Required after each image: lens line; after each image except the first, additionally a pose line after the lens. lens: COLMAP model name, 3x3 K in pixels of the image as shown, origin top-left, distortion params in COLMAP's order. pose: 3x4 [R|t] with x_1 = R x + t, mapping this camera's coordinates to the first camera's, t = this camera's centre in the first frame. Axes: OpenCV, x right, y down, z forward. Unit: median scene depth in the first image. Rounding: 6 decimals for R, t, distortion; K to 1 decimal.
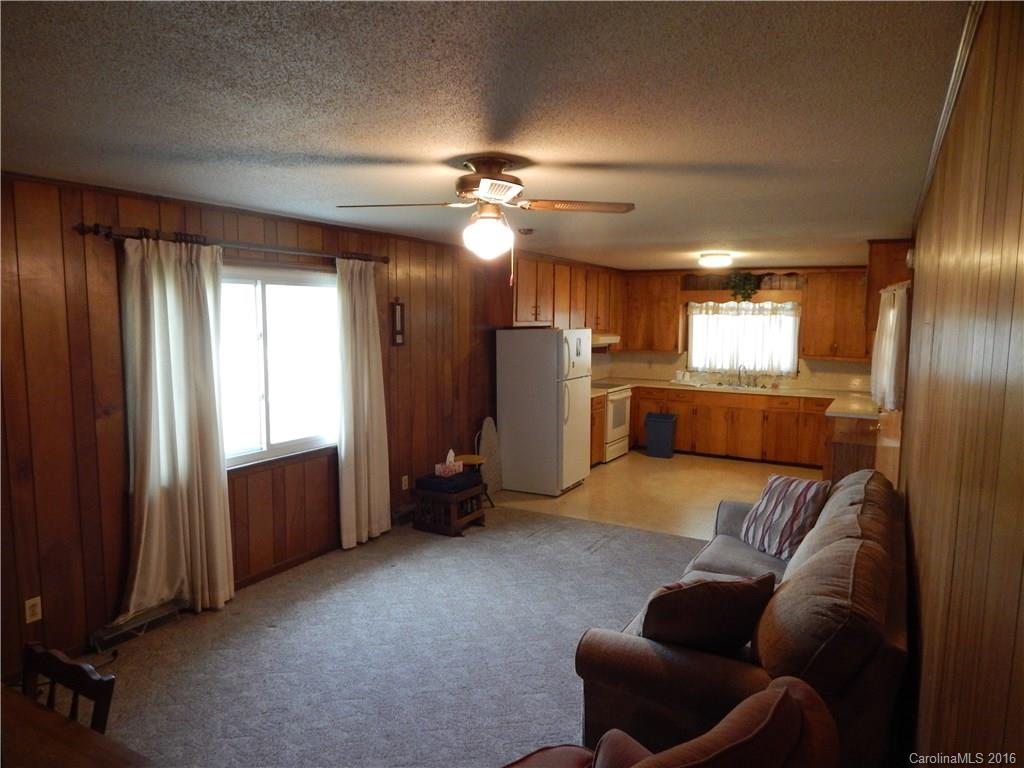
lens RADIAL K [[662.8, 0, 512.0], [0, 662.8, 384.0], [0, 0, 1]] dist [-0.023935, 0.000758]
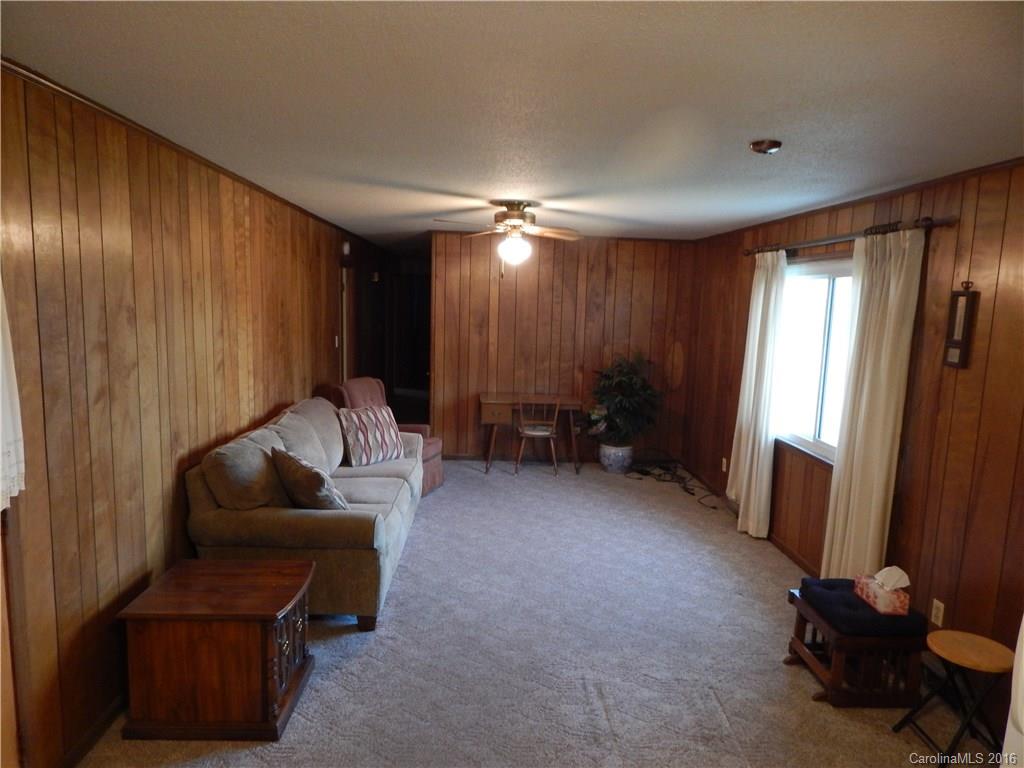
lens RADIAL K [[662.8, 0, 512.0], [0, 662.8, 384.0], [0, 0, 1]] dist [-0.023935, 0.000758]
pose [[-0.841688, 0.035496, -0.538796, 0.294198], [-0.095521, 0.972311, 0.213275, -0.083174], [0.531448, 0.230978, -0.814992, 0.822437]]
